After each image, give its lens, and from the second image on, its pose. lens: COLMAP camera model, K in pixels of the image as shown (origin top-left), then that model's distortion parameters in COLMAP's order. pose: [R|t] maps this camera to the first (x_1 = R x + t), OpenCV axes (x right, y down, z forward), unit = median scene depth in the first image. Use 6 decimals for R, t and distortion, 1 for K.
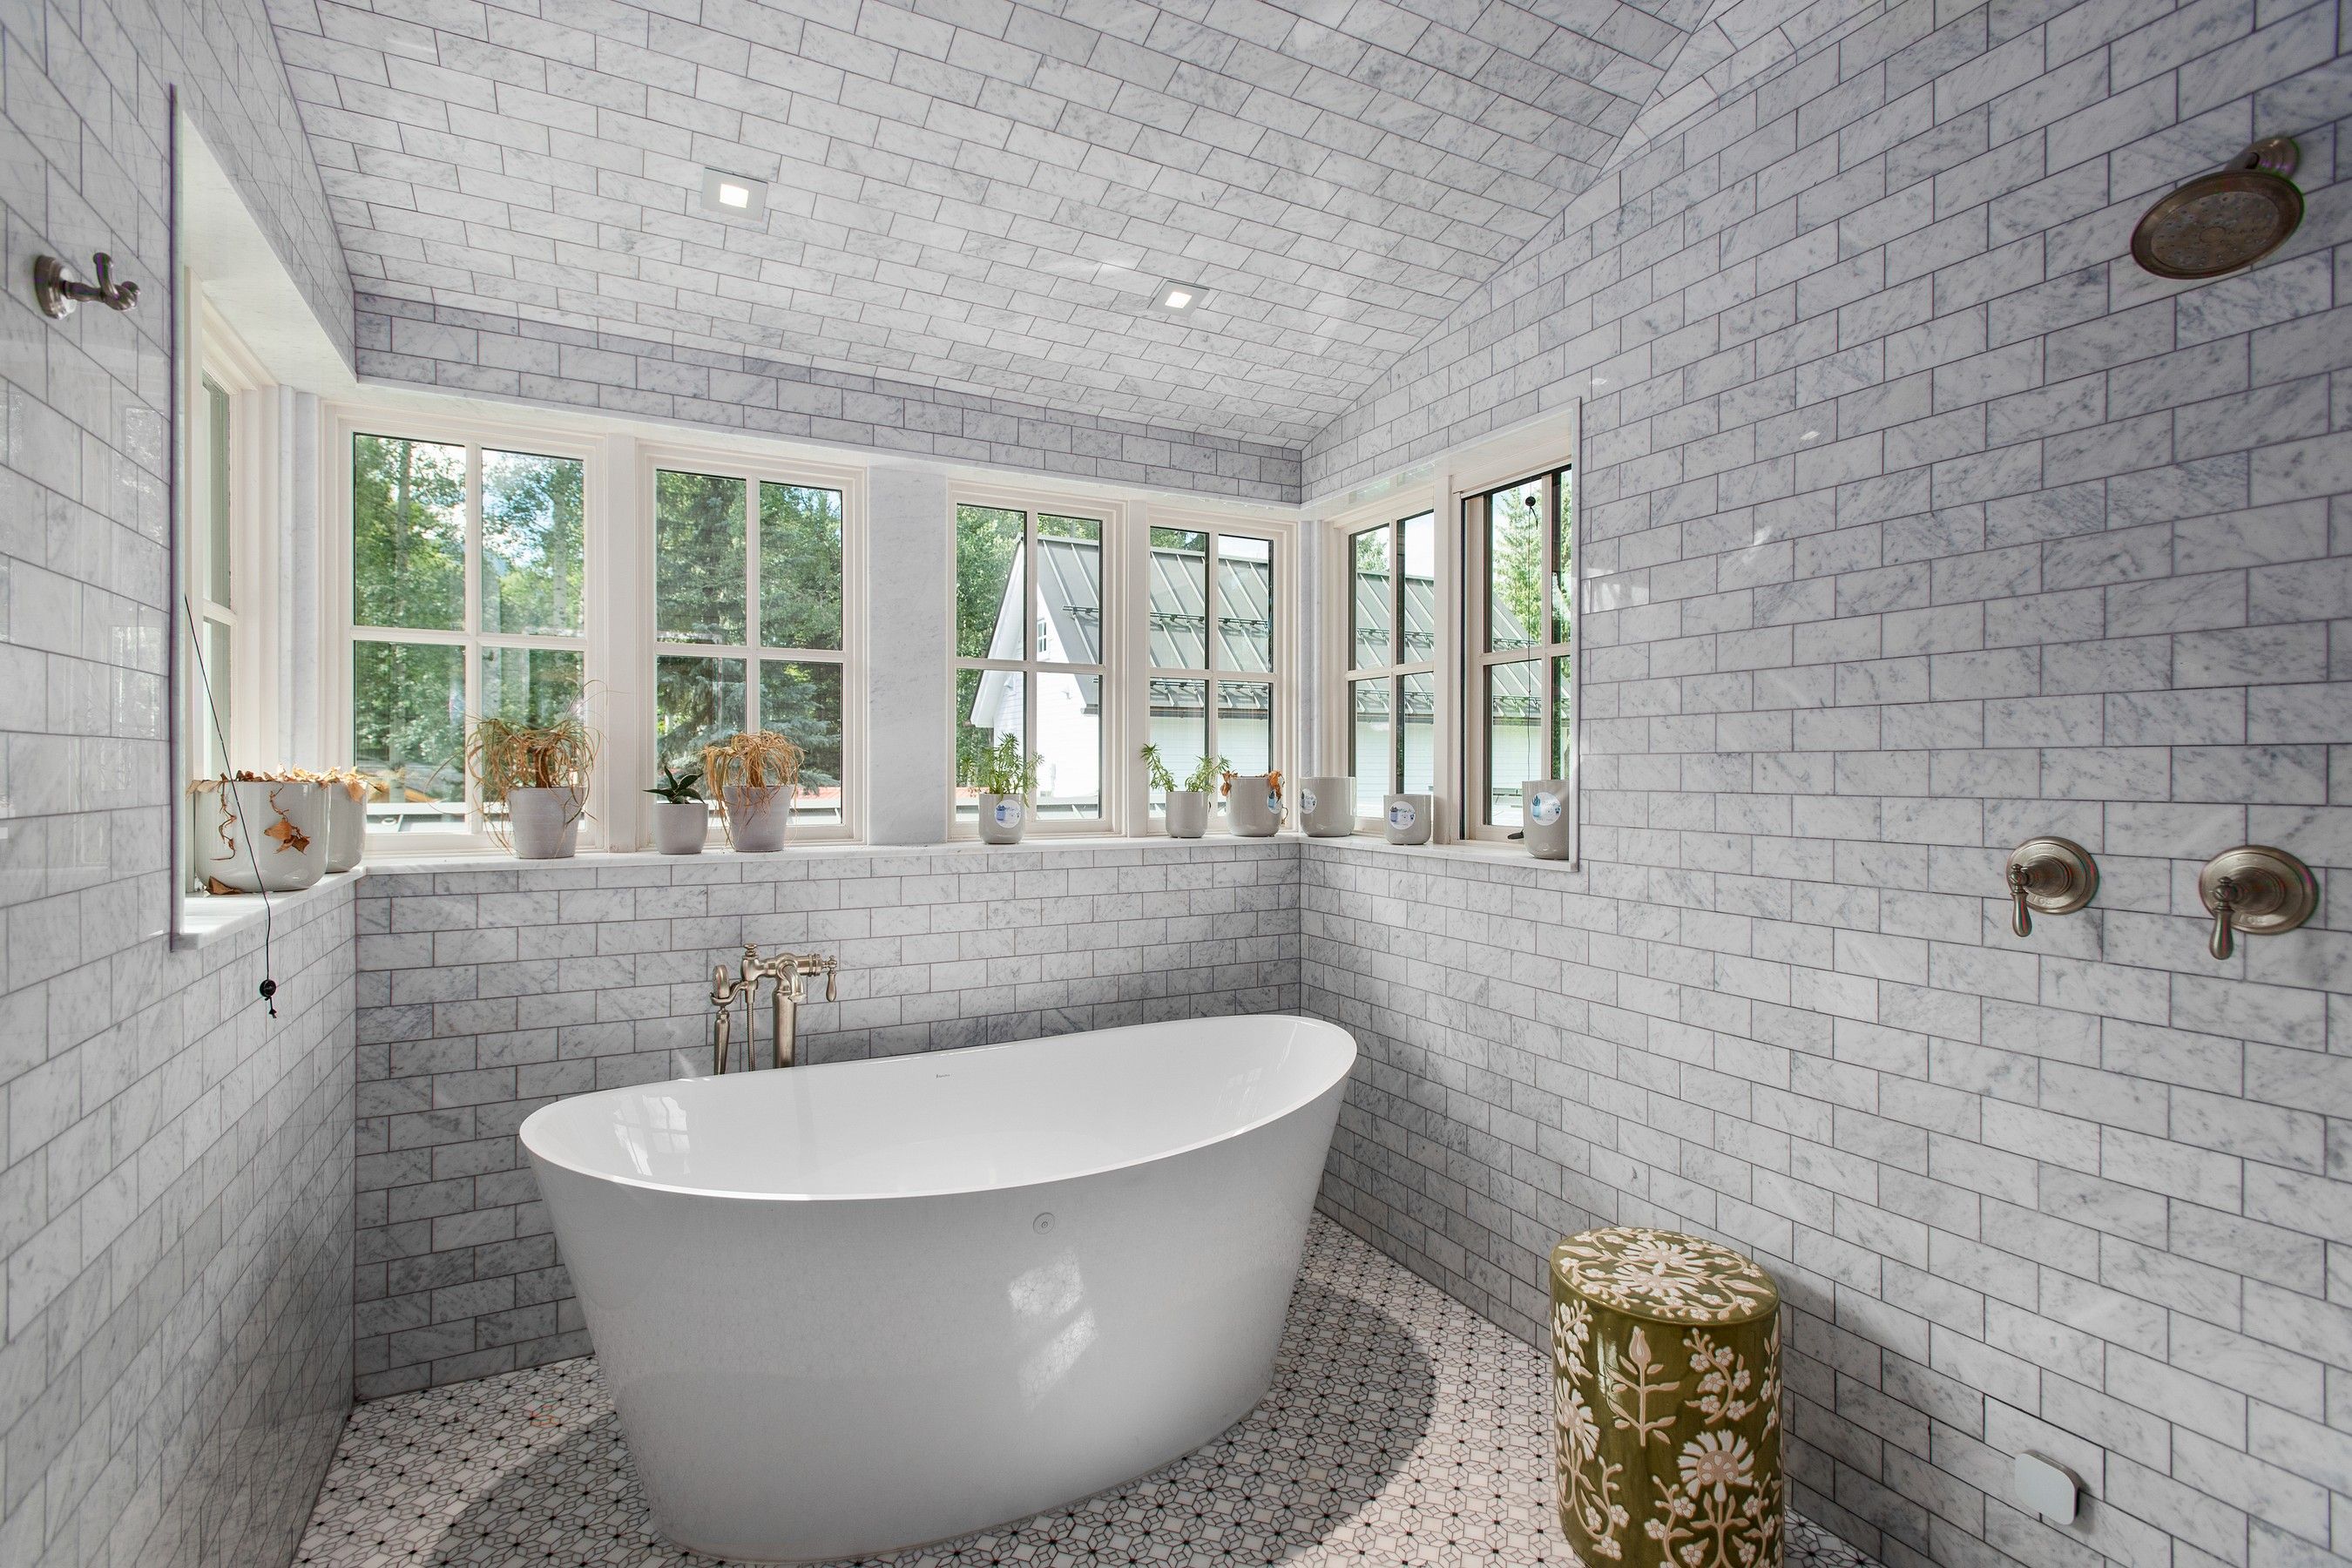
lens RADIAL K [[1091.6, 0, 1176.9], [0, 1091.6, 773.9], [0, 0, 1]] dist [0.016459, -0.000398]
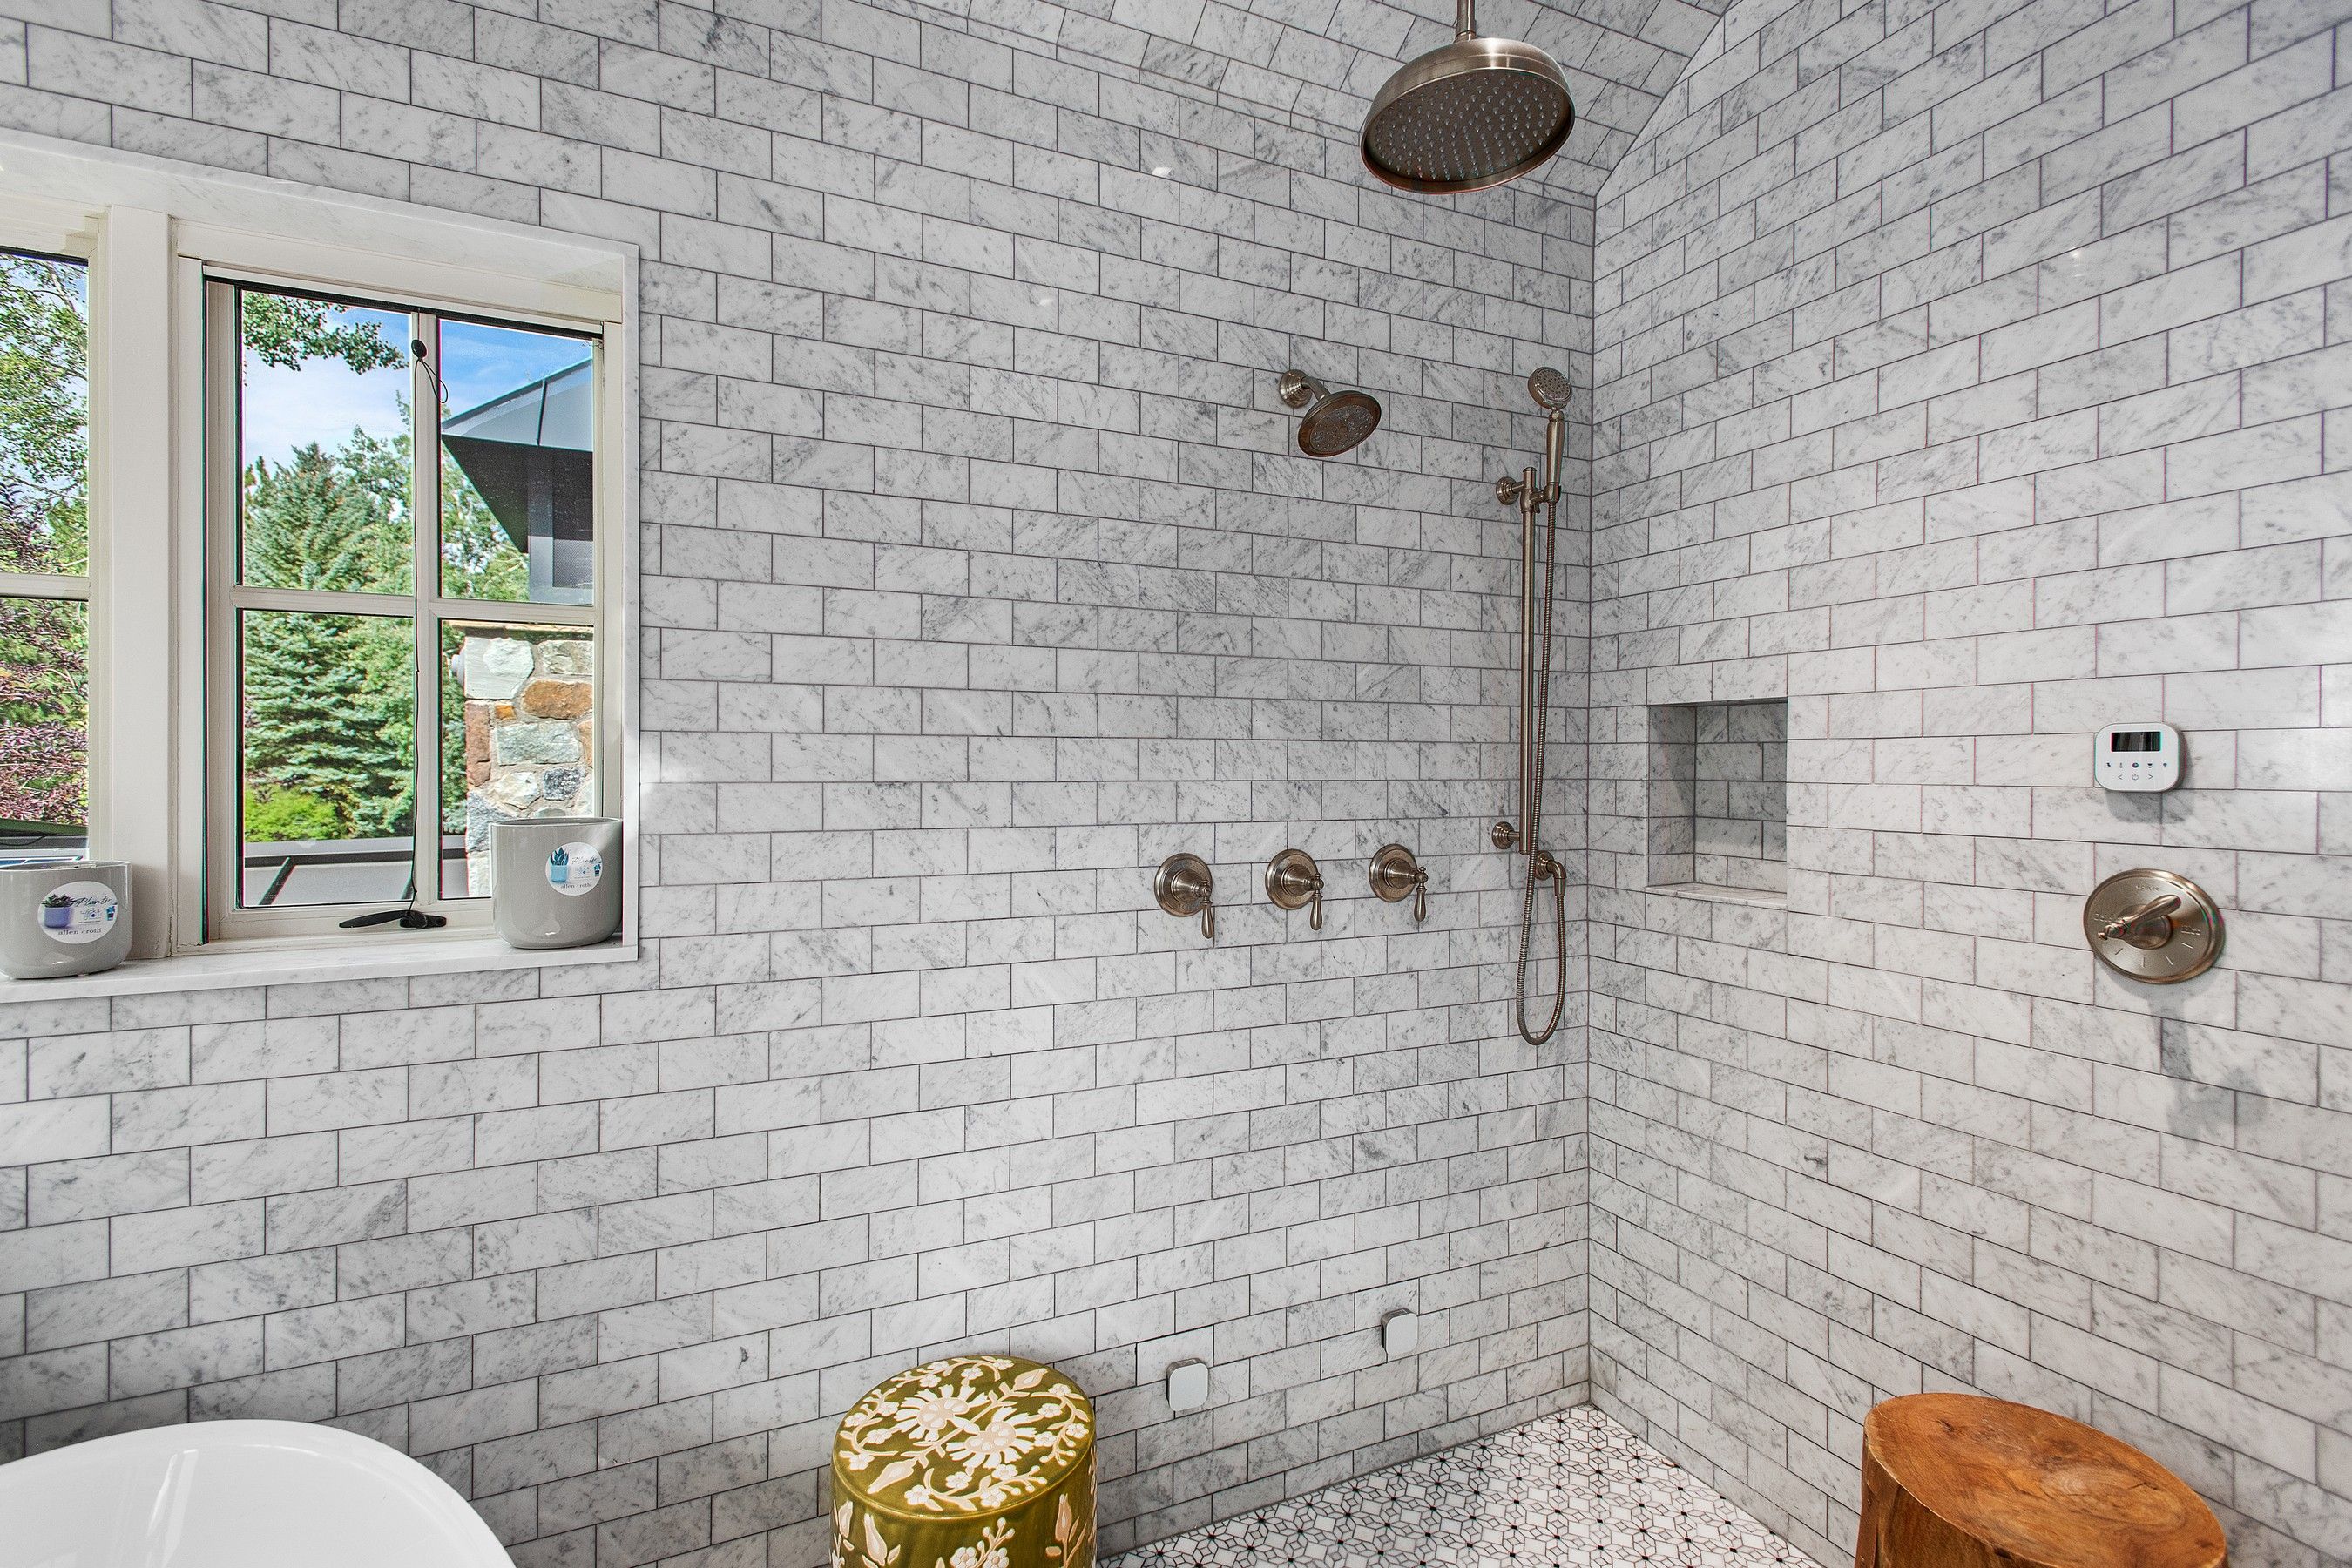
lens RADIAL K [[1091.6, 0, 1176.9], [0, 1091.6, 773.9], [0, 0, 1]] dist [0.016459, -0.000398]
pose [[0.052195, -0.006481, 0.998616, -0.369725], [0.002483, 0.999977, 0.006360, -0.034505], [-0.998634, 0.002148, 0.052210, 0.831317]]
